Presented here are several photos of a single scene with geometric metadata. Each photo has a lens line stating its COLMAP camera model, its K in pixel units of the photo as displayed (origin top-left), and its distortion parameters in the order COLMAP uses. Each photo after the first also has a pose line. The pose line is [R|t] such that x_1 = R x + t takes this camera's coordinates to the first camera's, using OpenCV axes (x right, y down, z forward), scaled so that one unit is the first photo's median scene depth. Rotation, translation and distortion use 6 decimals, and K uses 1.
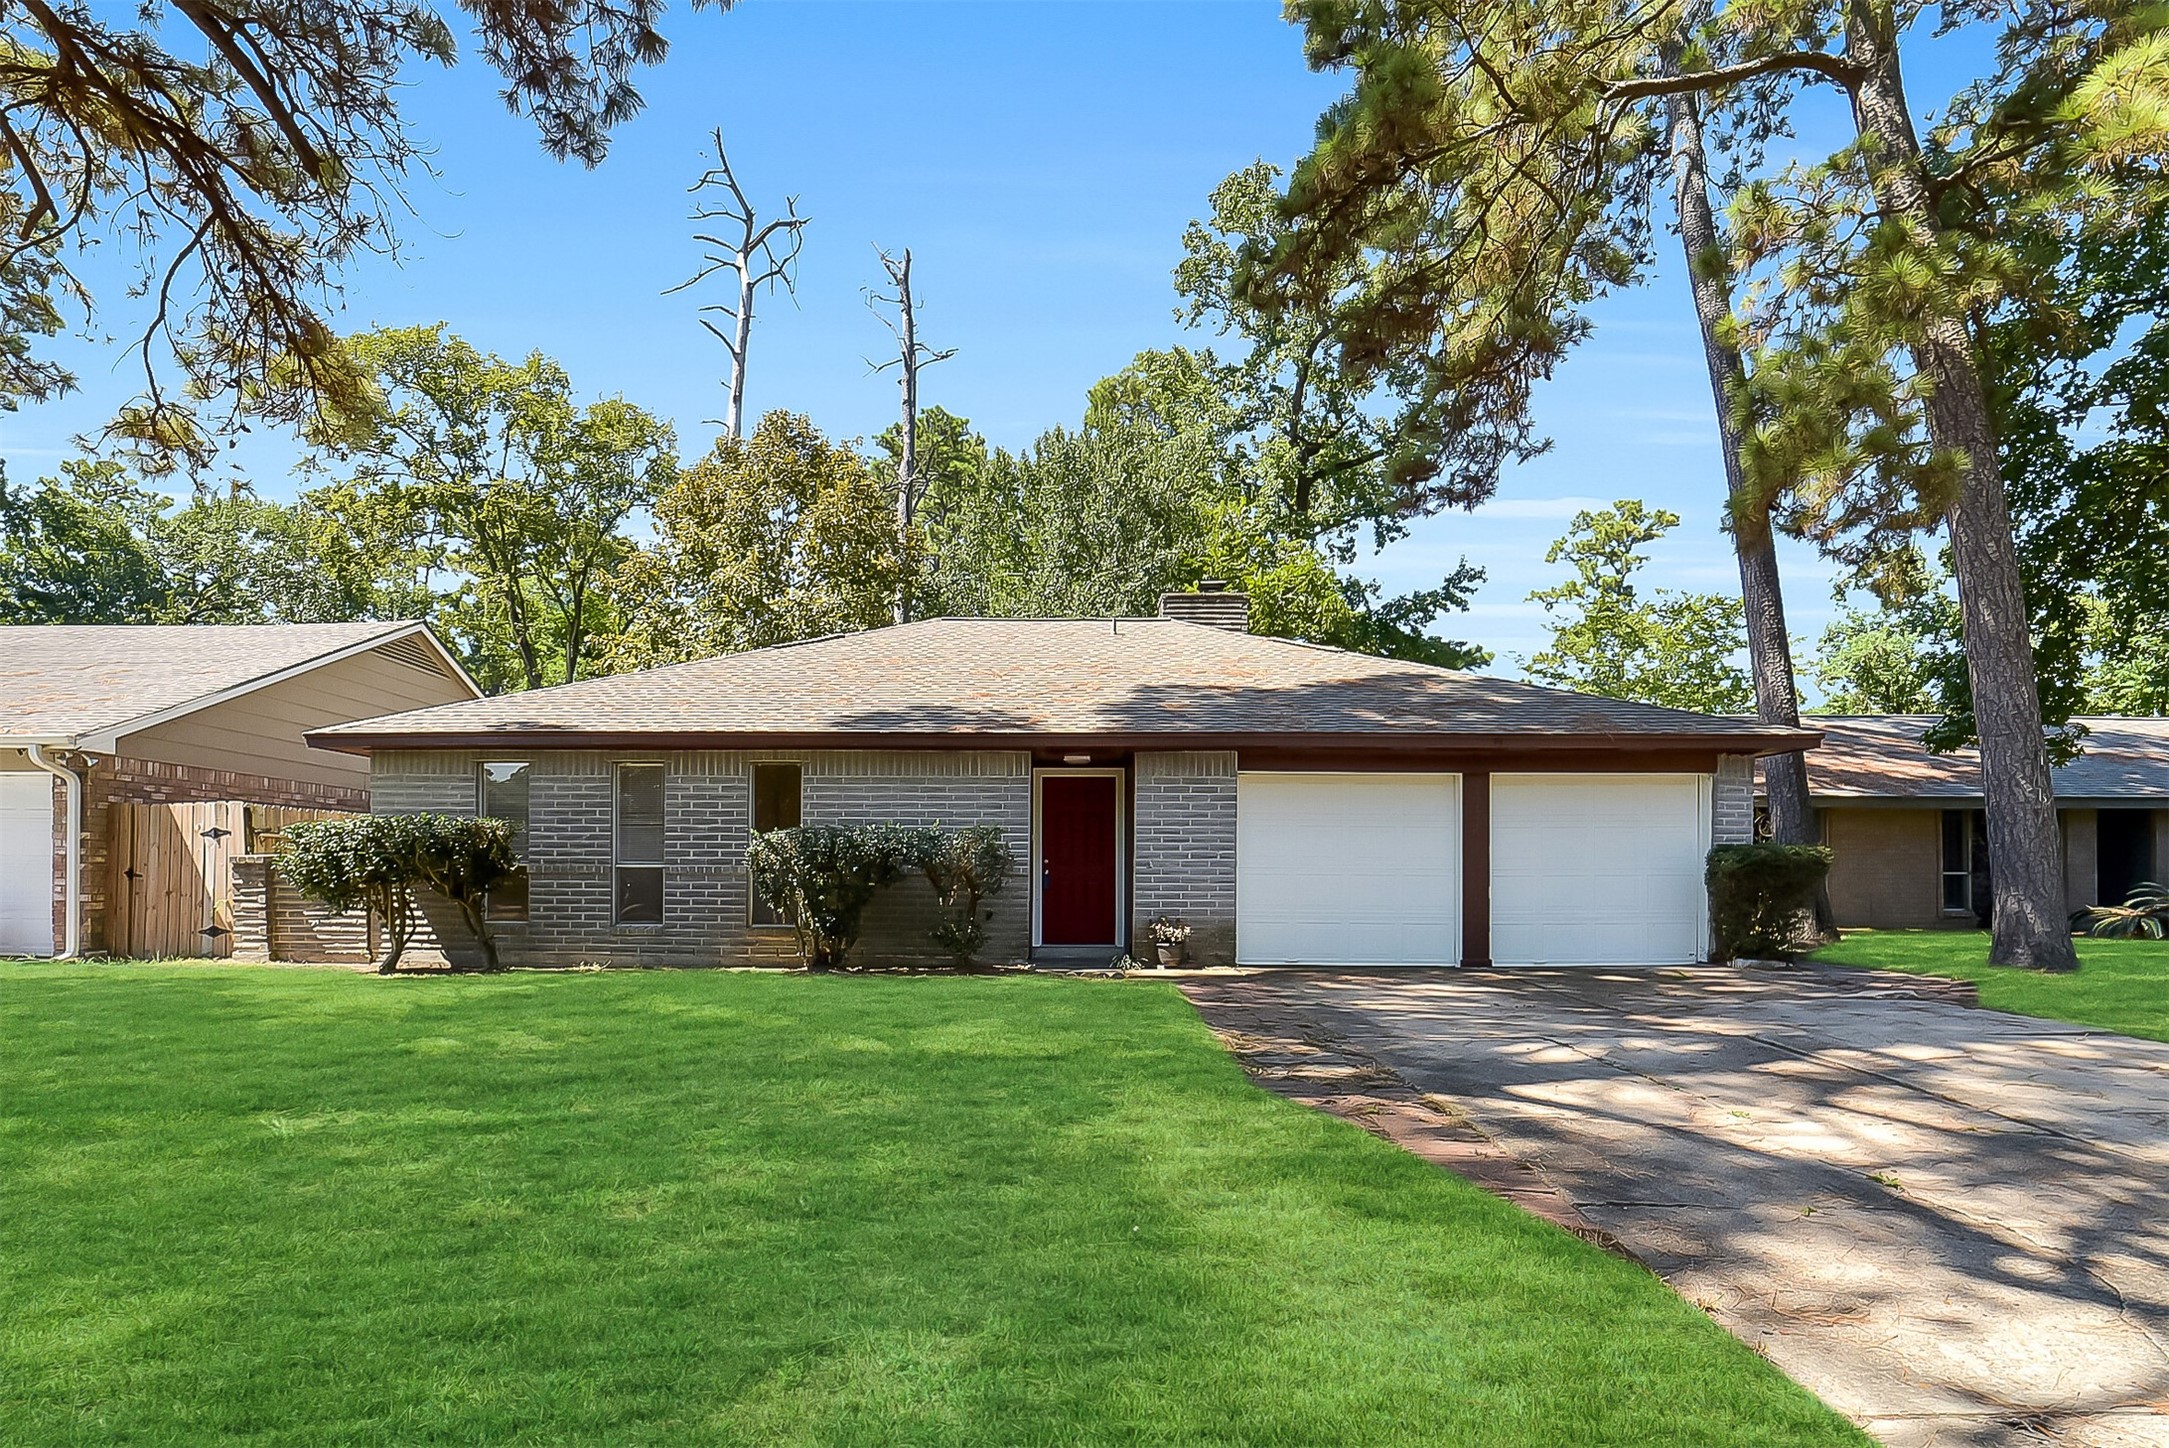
lens RADIAL K [[1100.6, 0, 1084.3], [0, 1100.6, 871.3], [0, 0, 1]] dist [-0.032216, 0.000076]
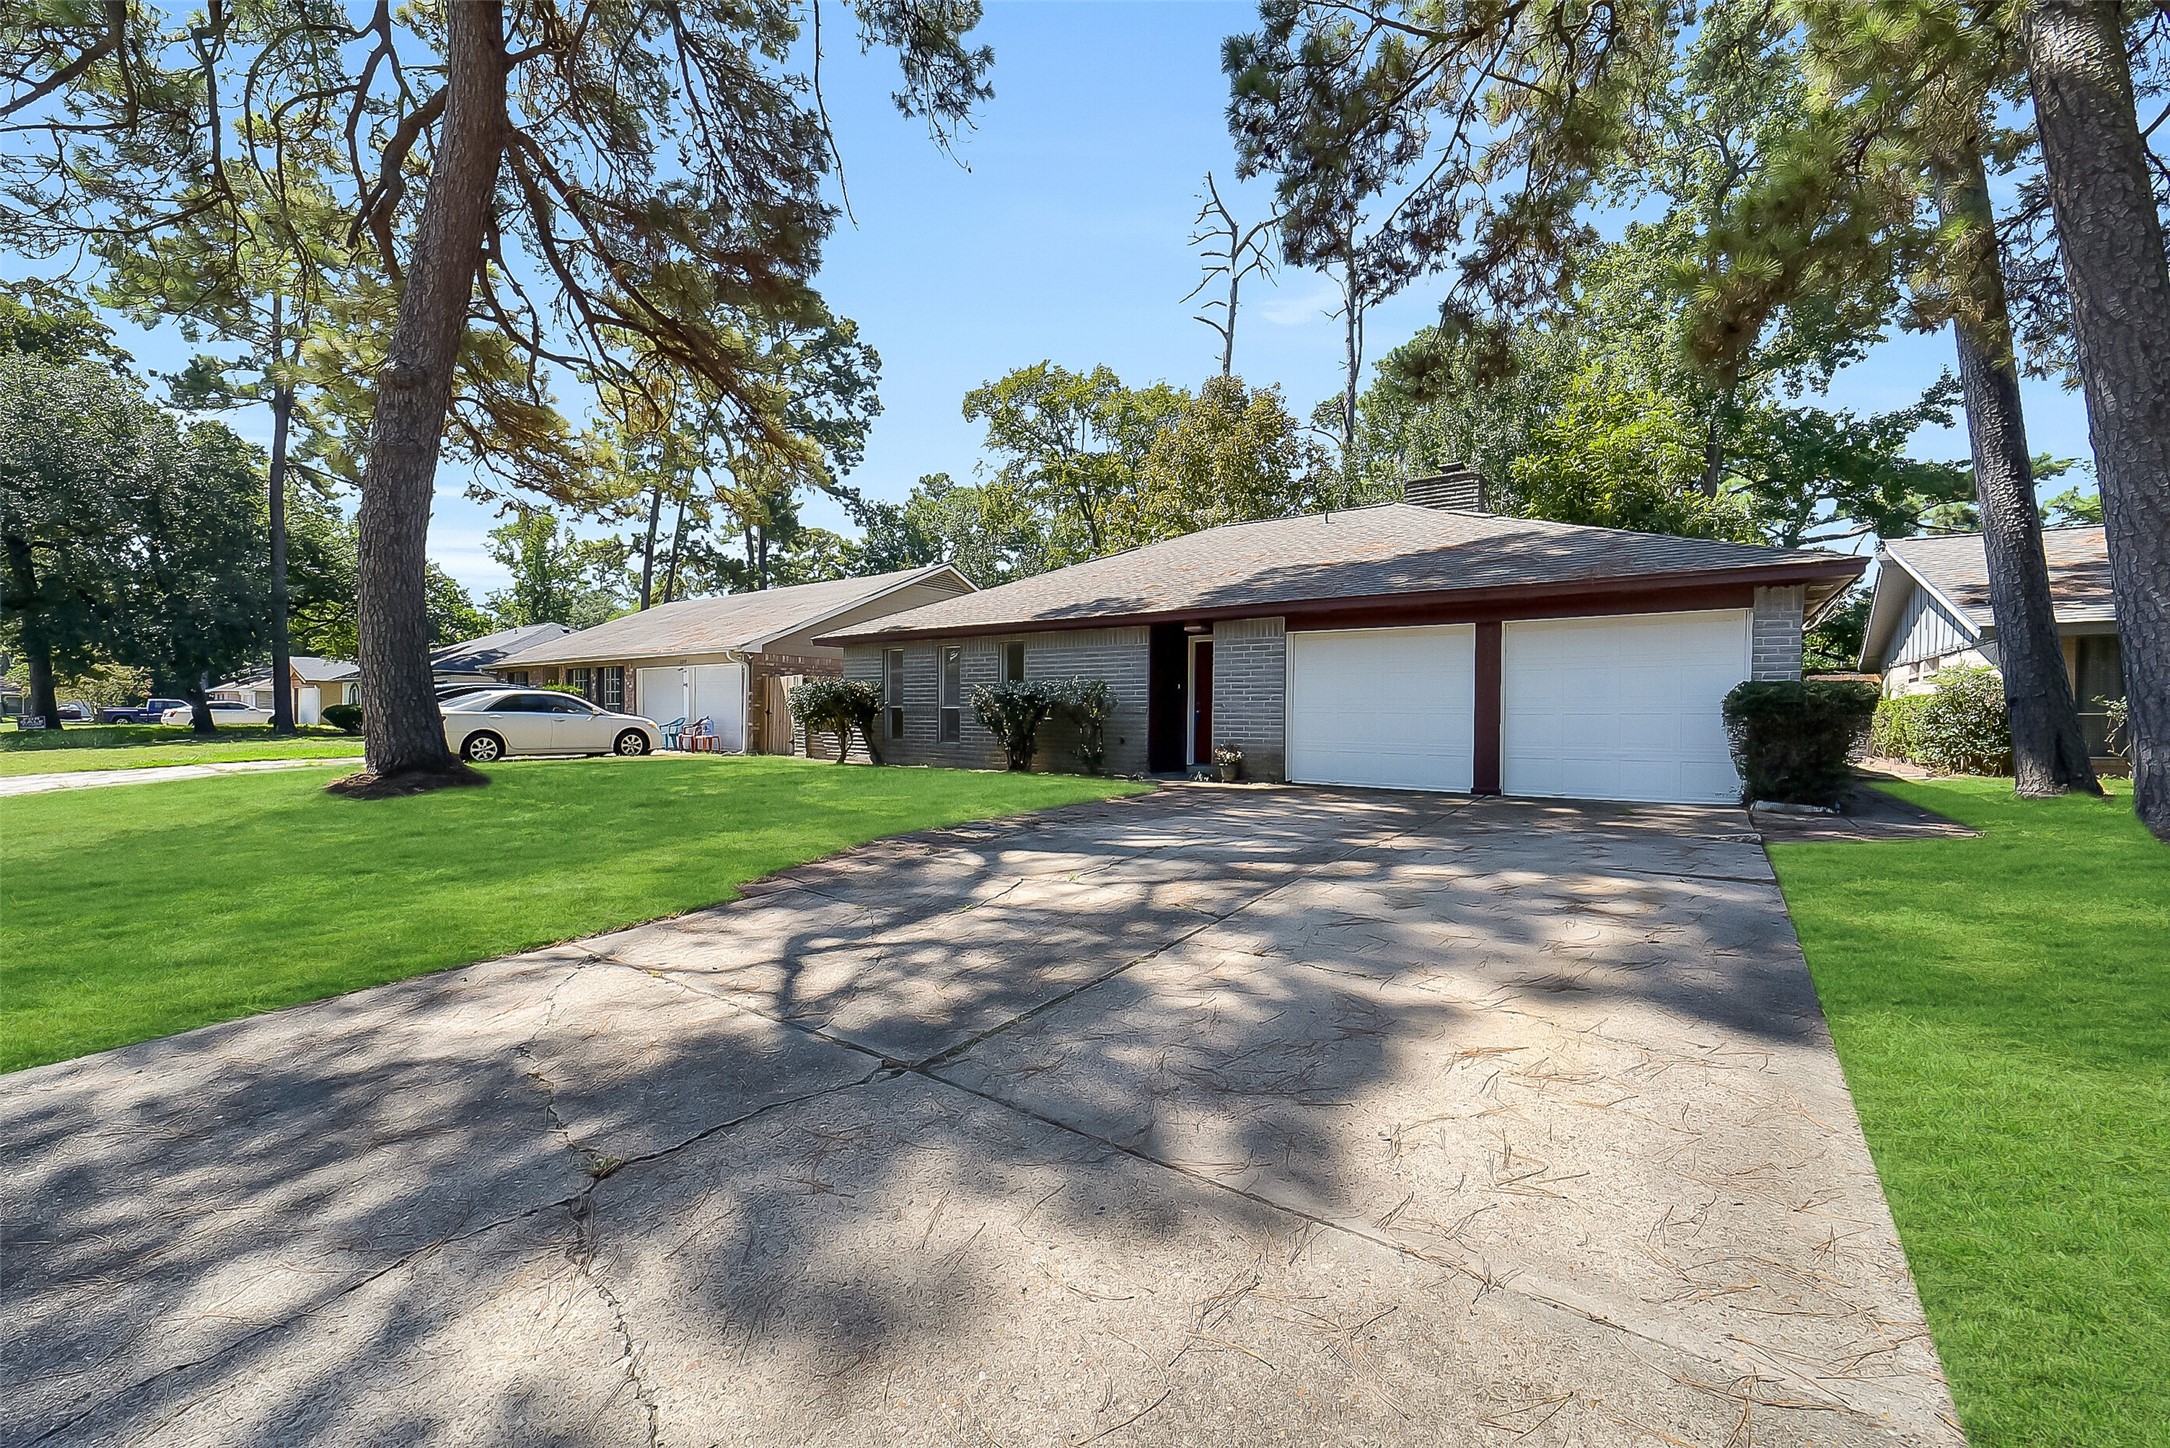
lens RADIAL K [[869.4, 0, 1090.4], [0, 869.4, 729.5], [0, 0, 1]] dist [-0.021018, 0.000272]
pose [[0.813626, 0.011777, -0.581269, 0.541685], [-0.002254, 0.999851, 0.017102, 0.005653], [0.581384, -0.012604, 0.813532, 0.042264]]
